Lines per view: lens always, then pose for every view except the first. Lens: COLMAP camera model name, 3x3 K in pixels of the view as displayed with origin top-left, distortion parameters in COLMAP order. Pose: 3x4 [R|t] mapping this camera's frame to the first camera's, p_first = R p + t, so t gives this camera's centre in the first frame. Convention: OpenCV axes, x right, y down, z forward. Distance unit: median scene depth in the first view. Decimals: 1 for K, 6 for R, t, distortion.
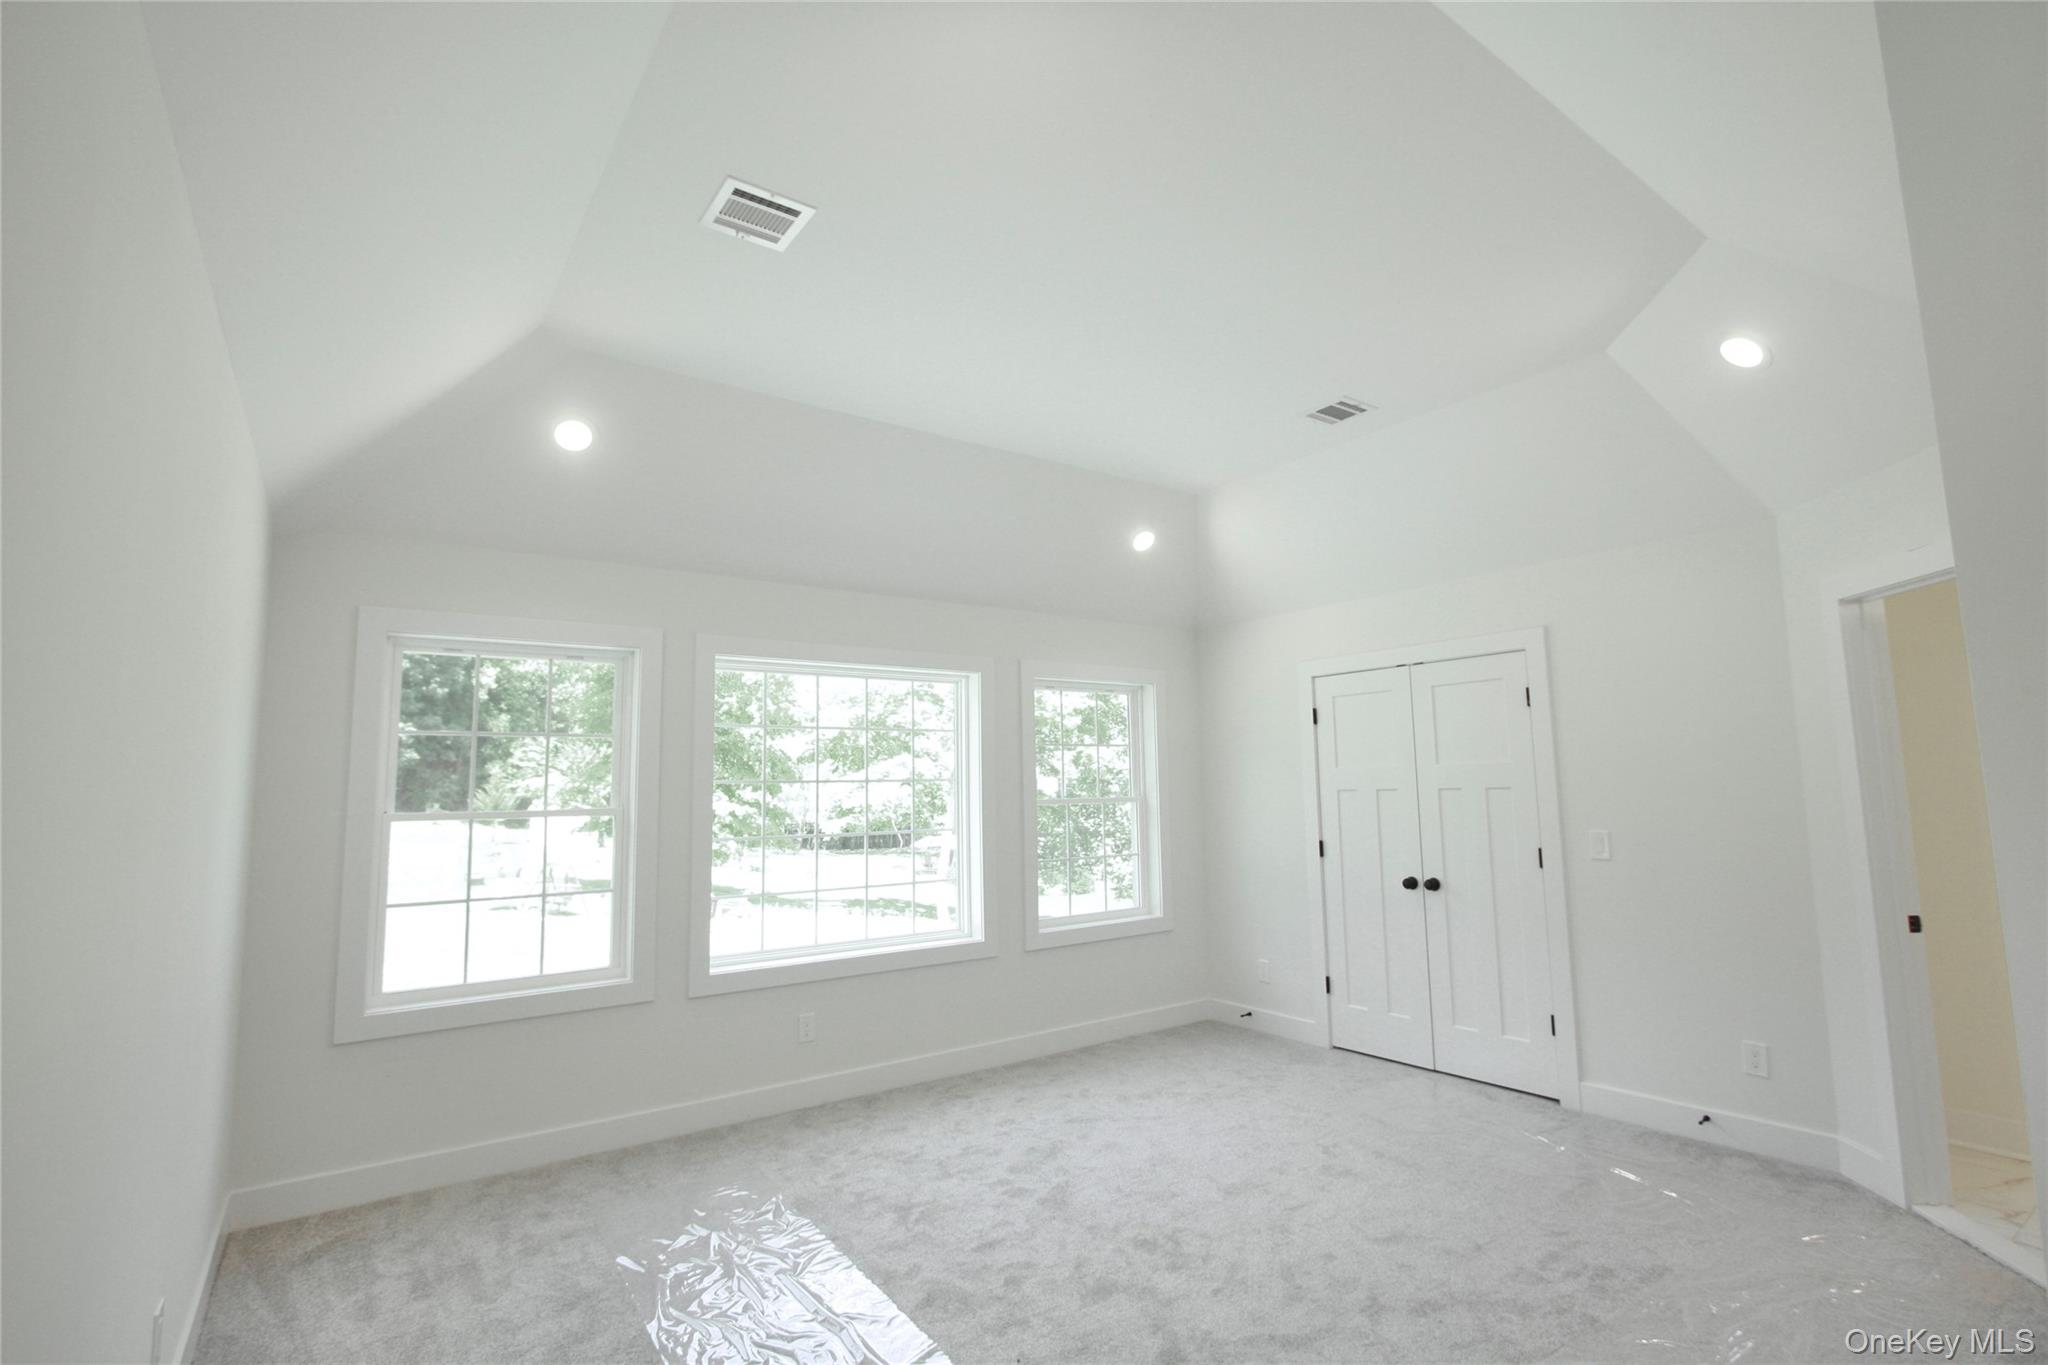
lens RADIAL K [[975.8, 0, 1038.1], [0, 975.8, 677.9], [0, 0, 1]] dist [-0.030894, 0.009198]
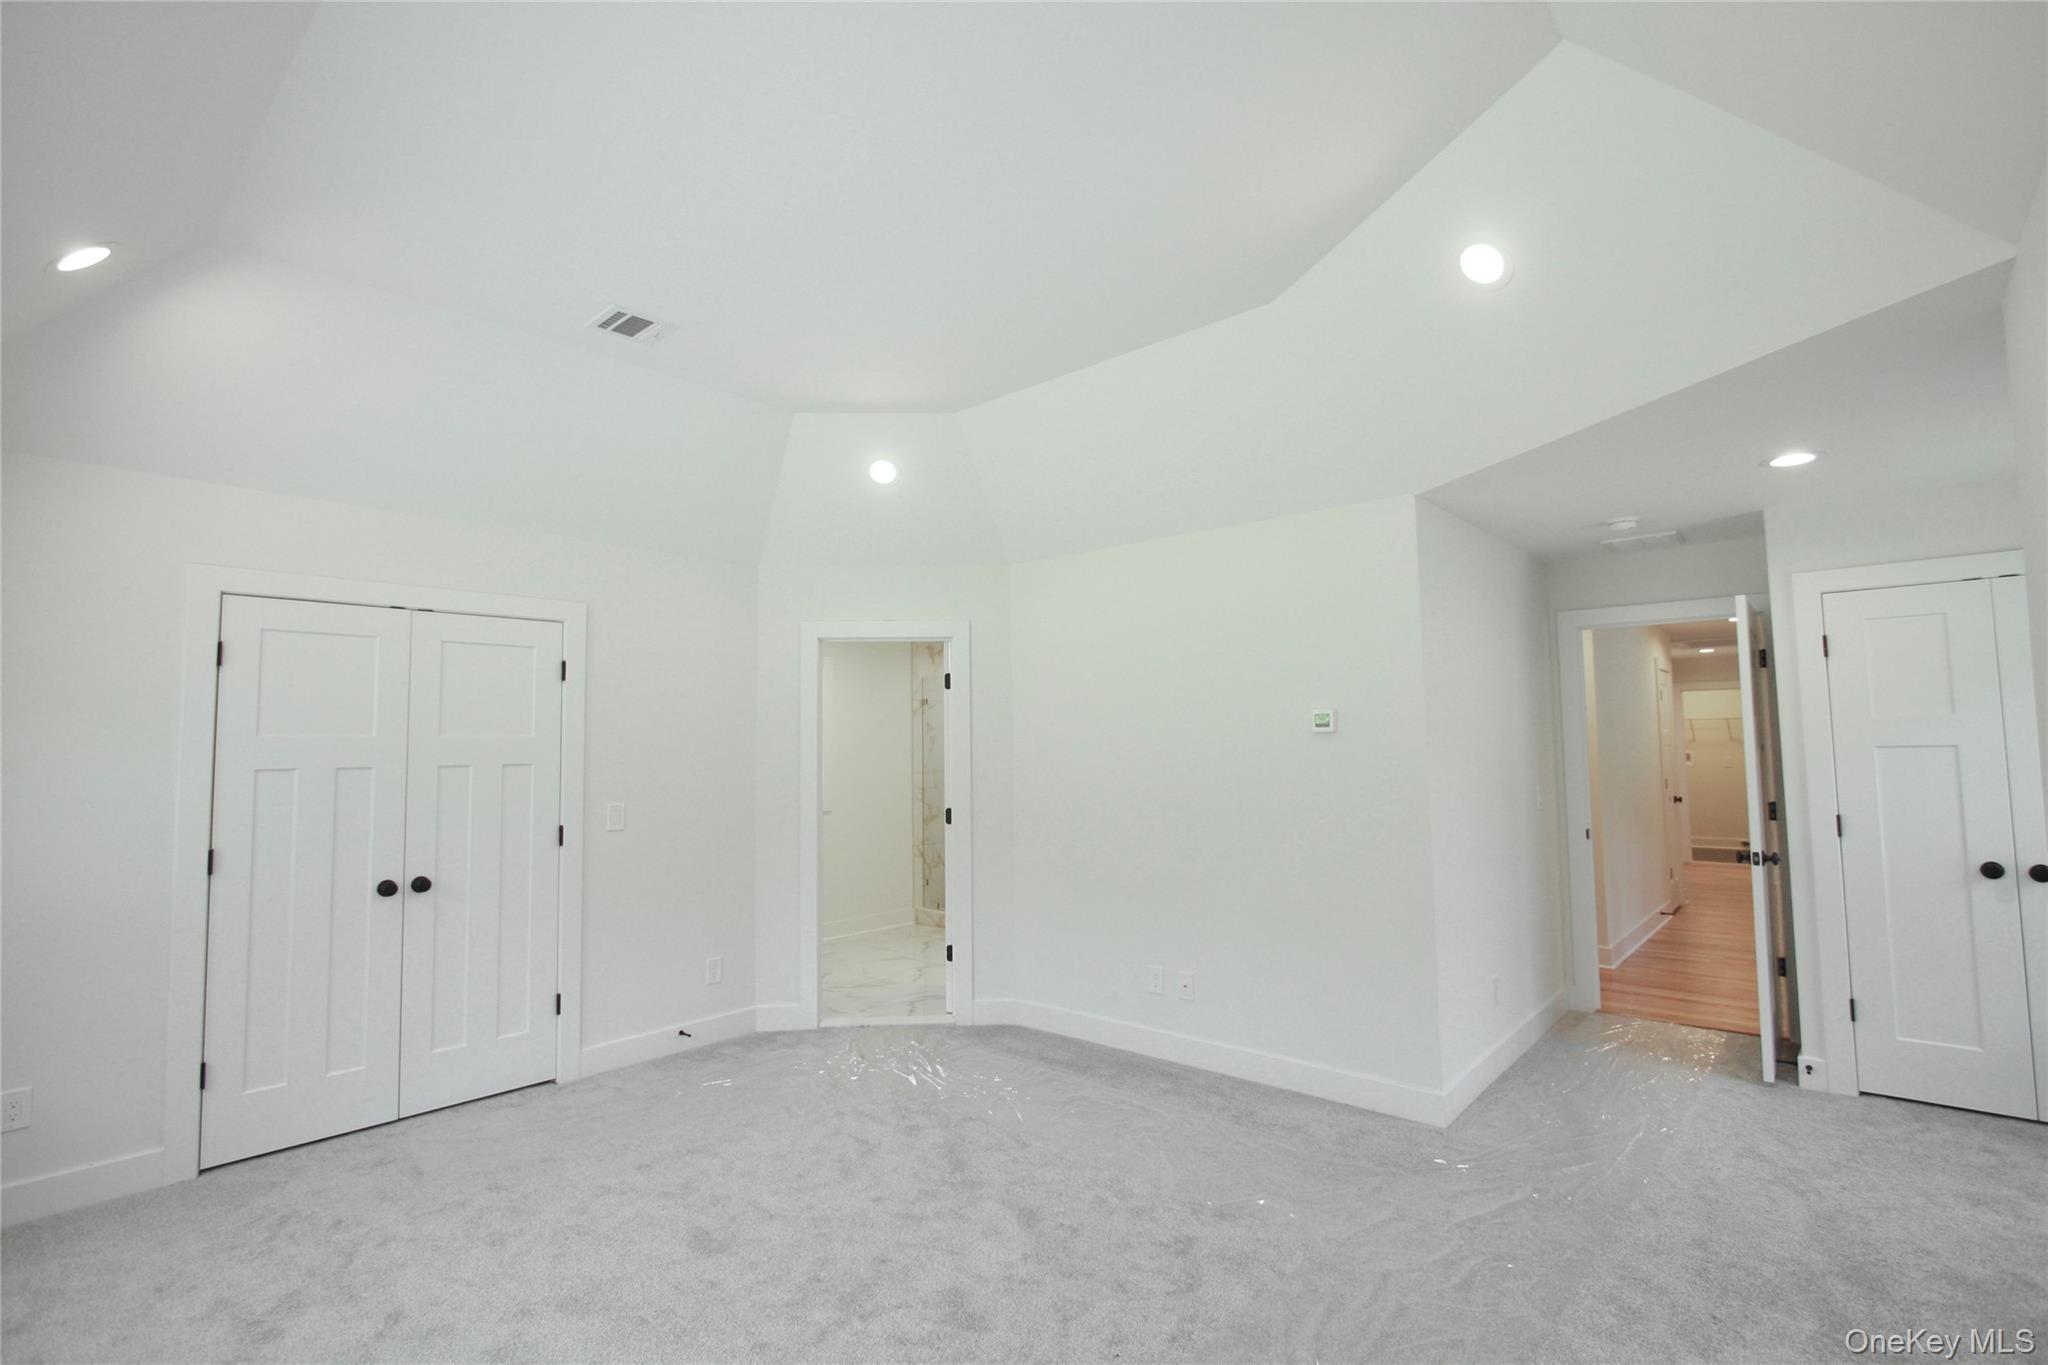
lens RADIAL K [[975.8, 0, 1038.1], [0, 975.8, 677.9], [0, 0, 1]] dist [-0.030894, 0.009198]
pose [[-0.248336, 0.086271, 0.964825, -0.582531], [-0.095807, 0.988955, -0.113088, 0.096783], [-0.963924, -0.120521, -0.237328, 0.819994]]
